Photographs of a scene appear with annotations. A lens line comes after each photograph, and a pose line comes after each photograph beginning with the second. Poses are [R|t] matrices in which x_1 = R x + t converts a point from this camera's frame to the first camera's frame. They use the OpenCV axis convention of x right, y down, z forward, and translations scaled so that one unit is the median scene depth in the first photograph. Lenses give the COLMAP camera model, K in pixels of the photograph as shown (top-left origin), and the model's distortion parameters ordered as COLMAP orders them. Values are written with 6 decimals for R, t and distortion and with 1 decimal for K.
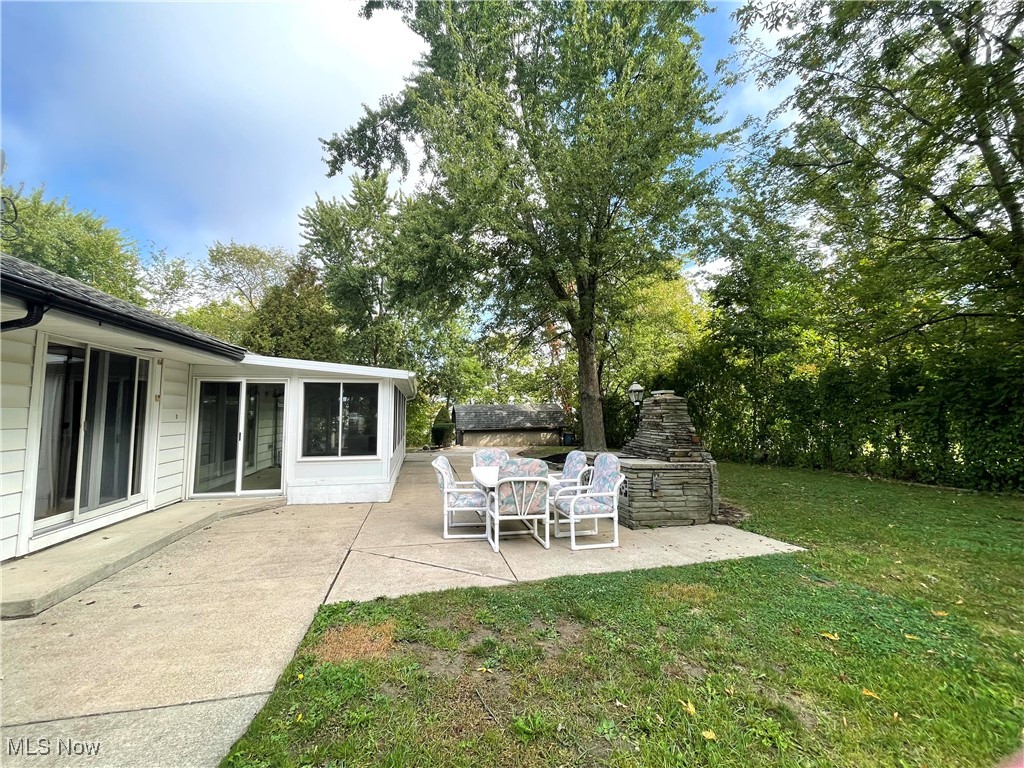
lens RADIAL K [[416.6, 0, 517.6], [0, 416.6, 377.8], [0, 0, 1]] dist [-0.000296, -0.000942]
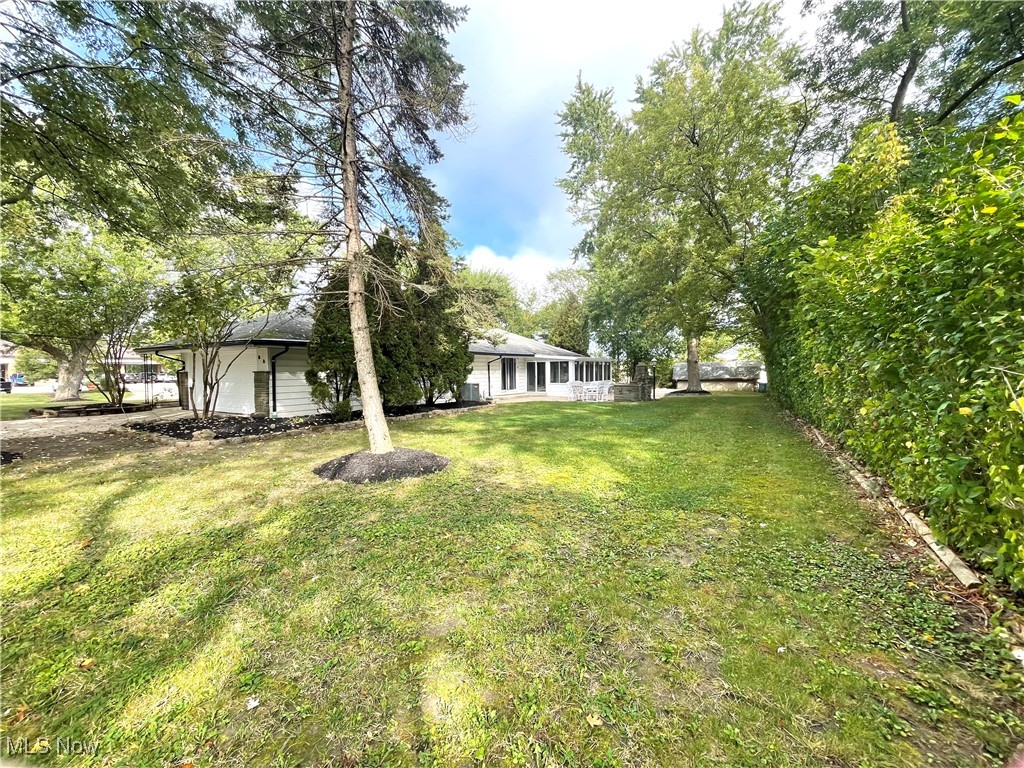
lens RADIAL K [[416.6, 0, 513.5], [0, 416.6, 380.8], [0, 0, 1]] dist [-0.000296, -0.000942]
pose [[0.715976, 0.014814, -0.697968, 1.674282], [0.067049, 0.993694, 0.089870, -0.158379], [0.694898, -0.111143, 0.710468, -1.672818]]
